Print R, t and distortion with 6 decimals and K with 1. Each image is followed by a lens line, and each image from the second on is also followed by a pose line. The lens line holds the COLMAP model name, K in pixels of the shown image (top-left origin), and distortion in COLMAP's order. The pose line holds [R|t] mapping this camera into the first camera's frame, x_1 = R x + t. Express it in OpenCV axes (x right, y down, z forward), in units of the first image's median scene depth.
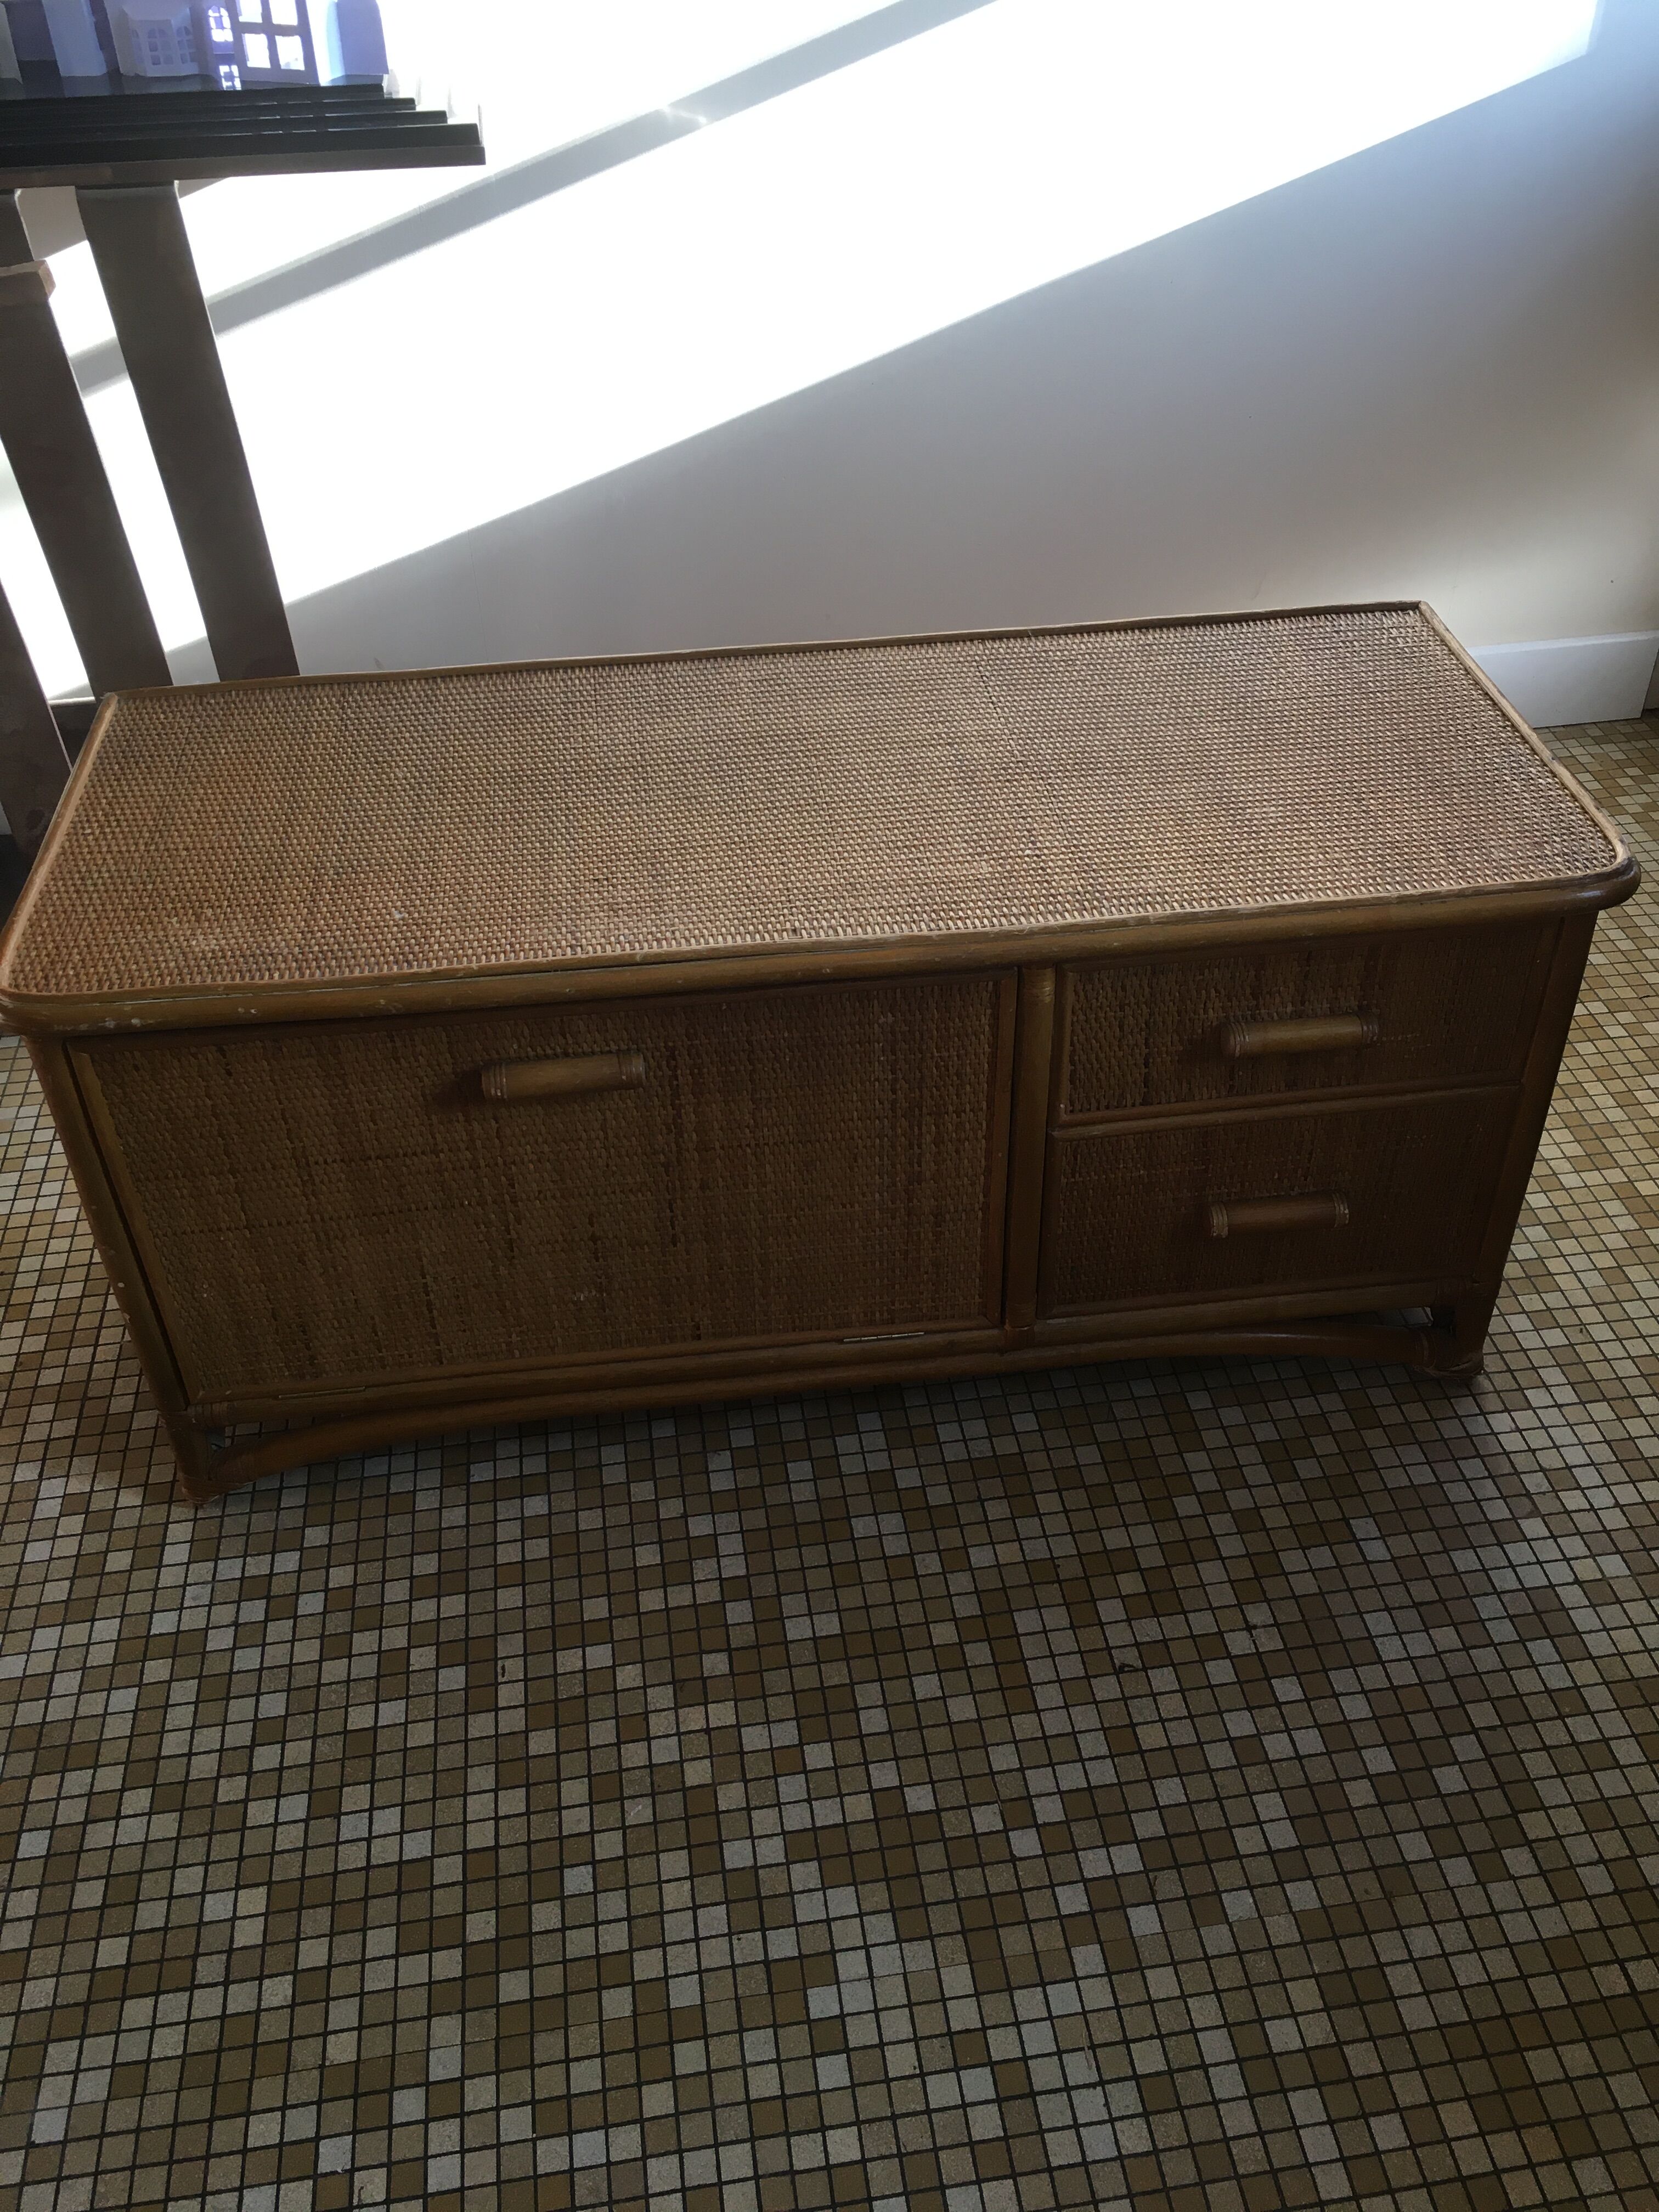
lens RADIAL K [[1877.0, 0, 833.3], [0, 1877.0, 1101.8], [0, 0, 1]] dist [0.083676, -0.115822]
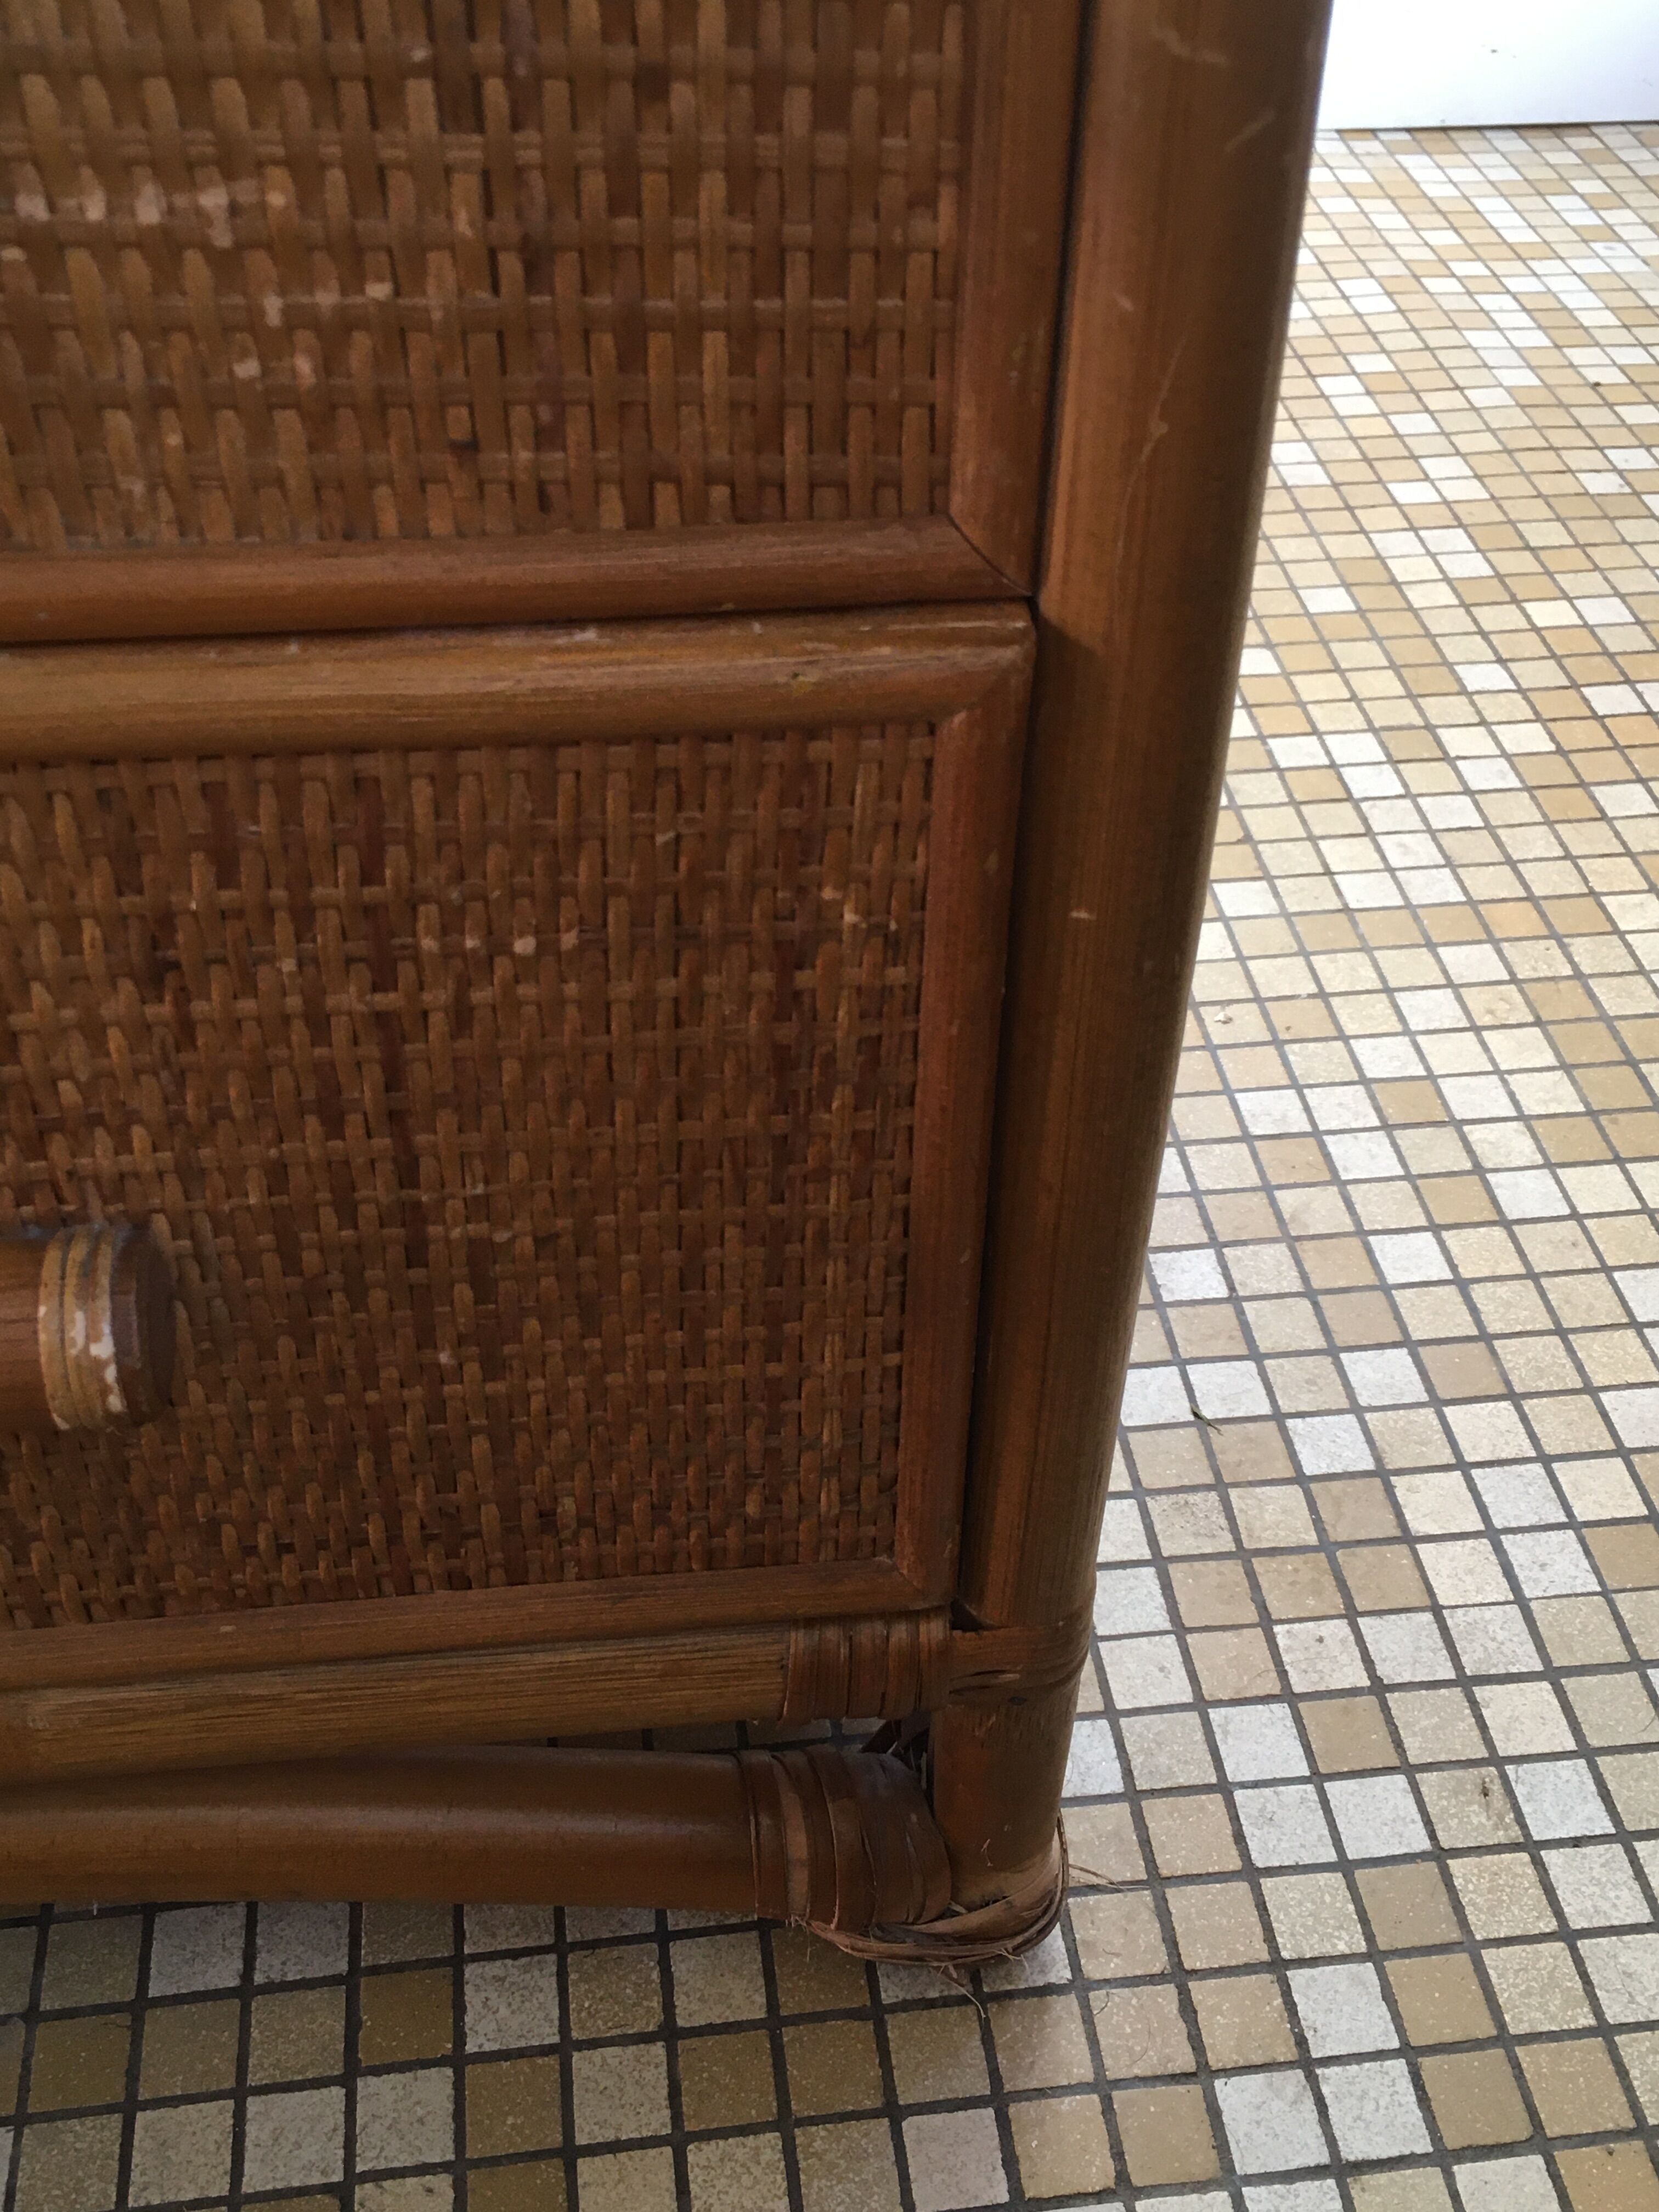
lens RADIAL K [[2321.7, 0, 833.1], [0, 2321.7, 1102.6], [0, 0, 1]] dist [0.069241, -0.077929]
pose [[0.999133, 0.038617, 0.015567, 0.360031], [-0.039351, 0.997973, 0.050023, 0.016159], [-0.013604, -0.050592, 0.998627, 0.831726]]
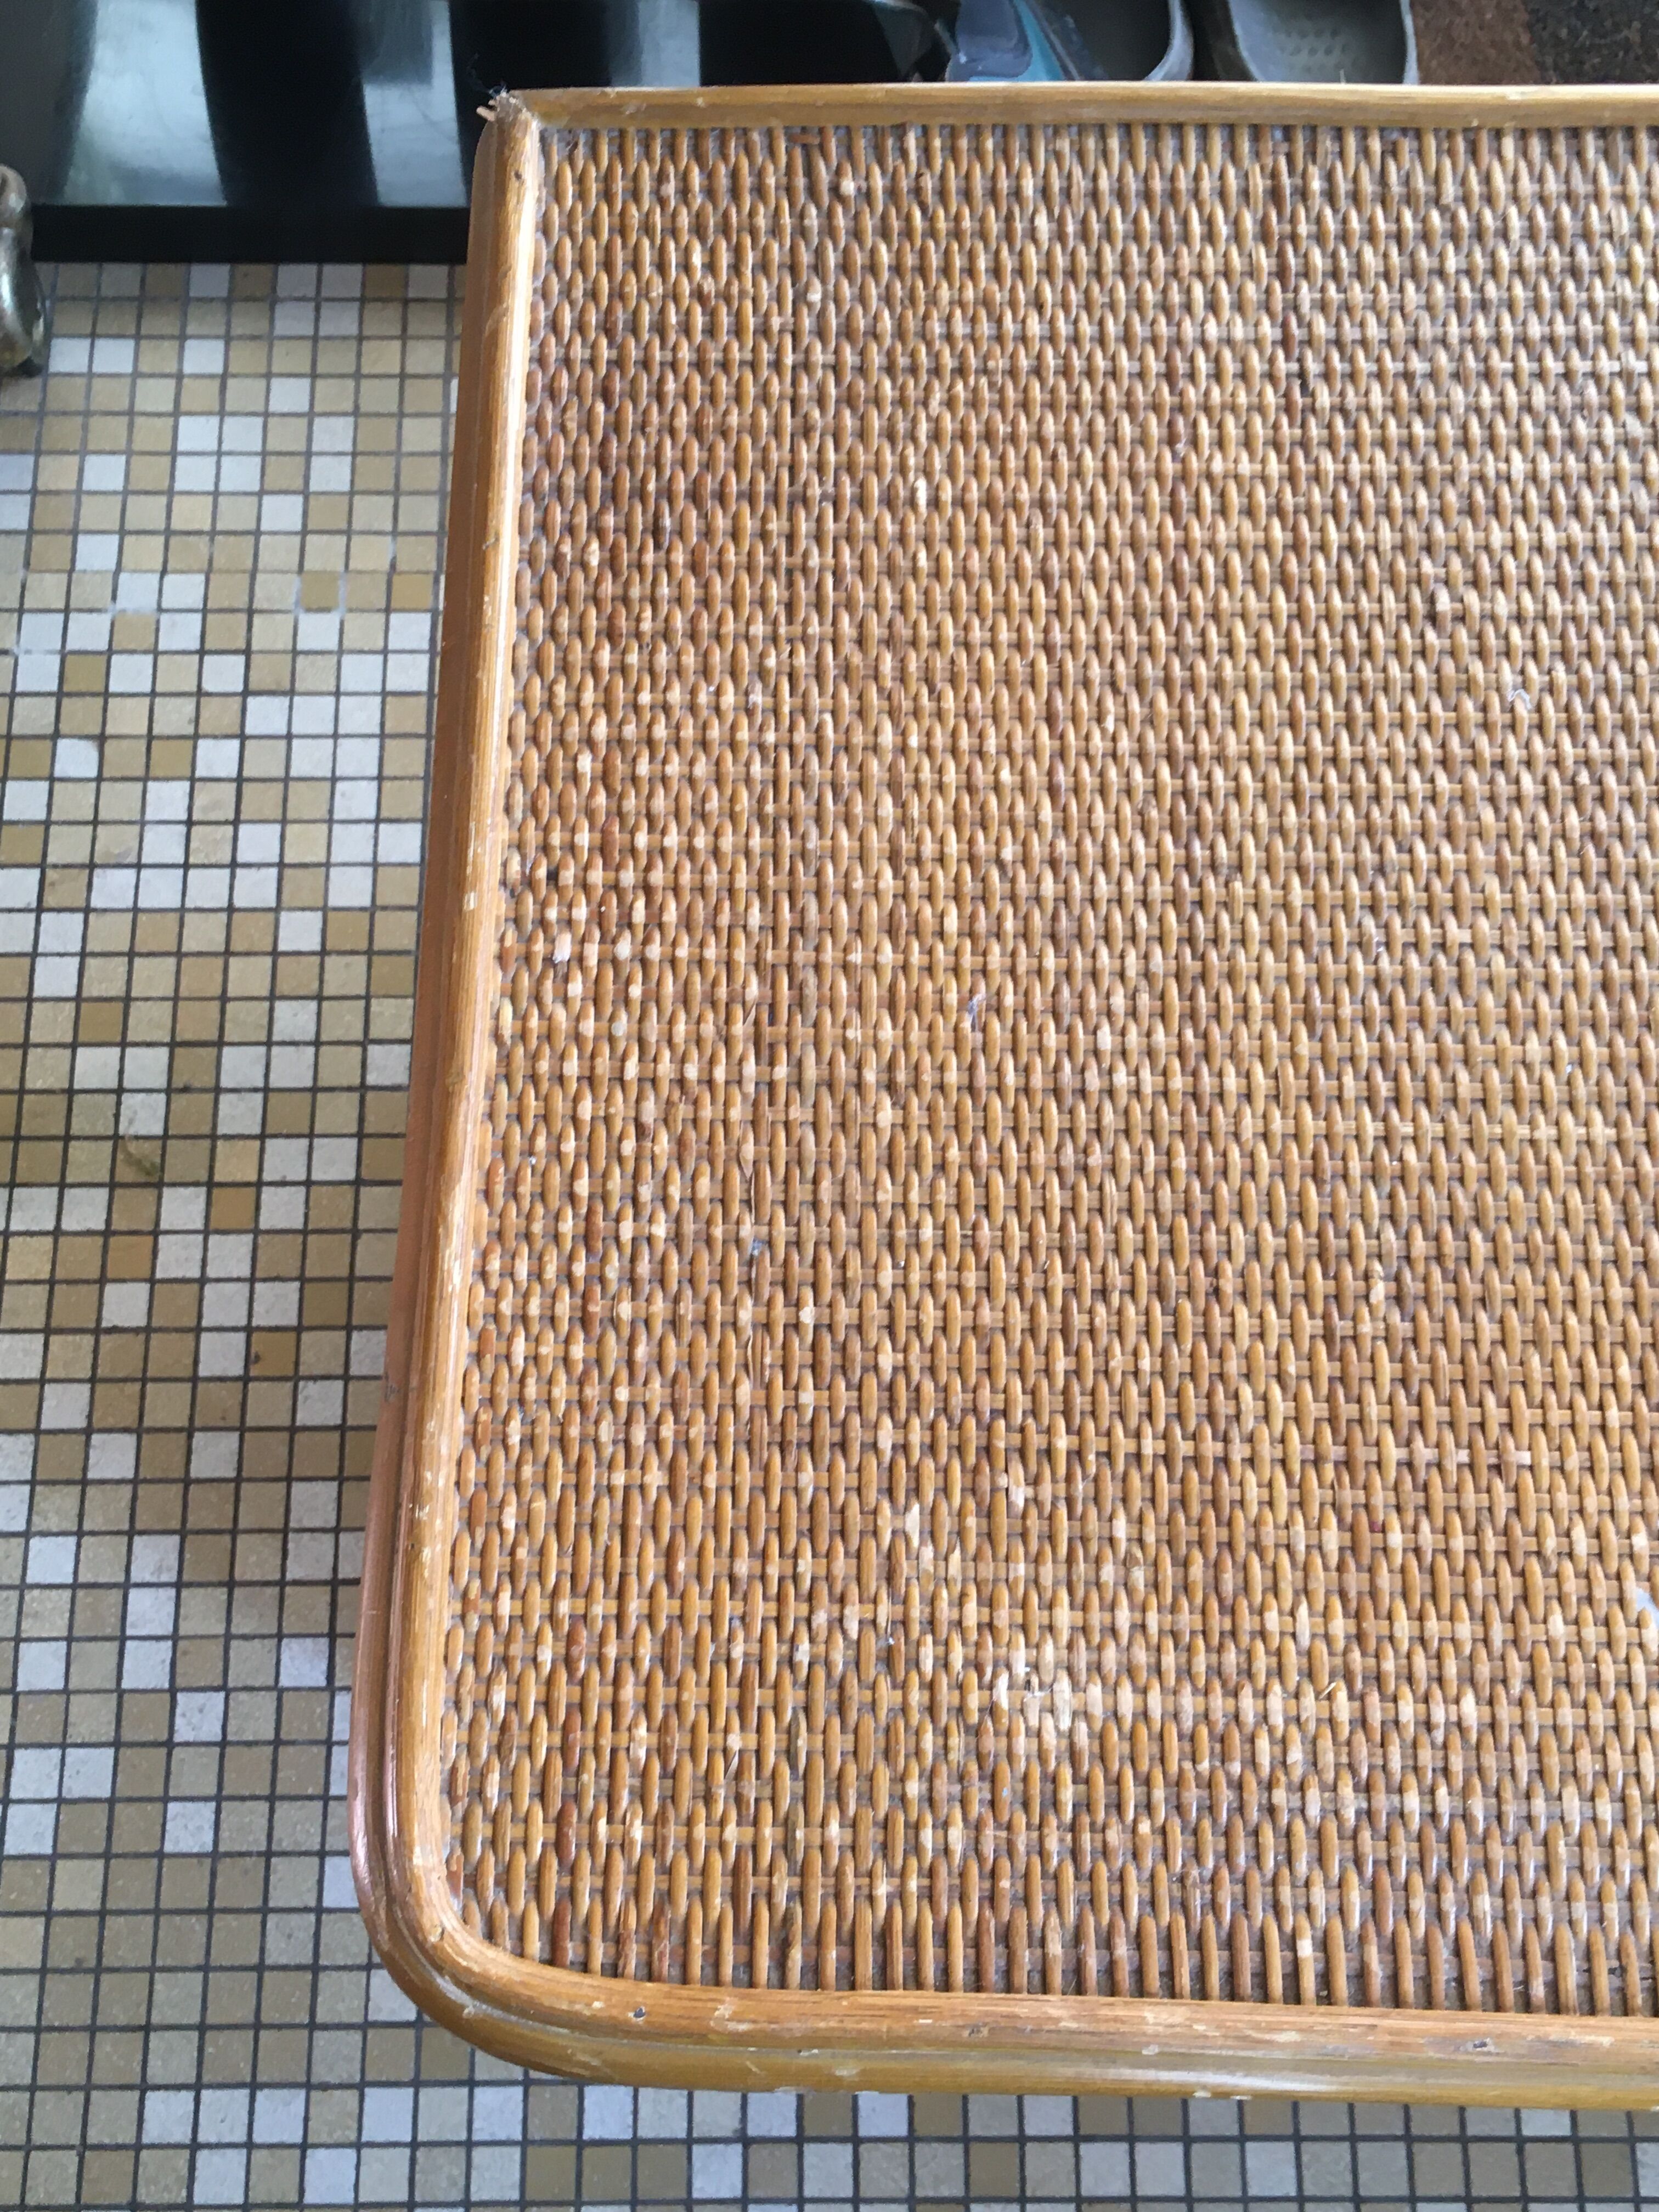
lens RADIAL K [[2321.7, 0, 833.1], [0, 2321.7, 1102.6], [0, 0, 1]] dist [0.069241, -0.077929]
pose [[0.989604, 0.141187, -0.027382, -0.331817], [-0.099746, 0.810951, 0.576550, -0.342753], [0.103607, -0.567825, 0.816603, 0.680202]]
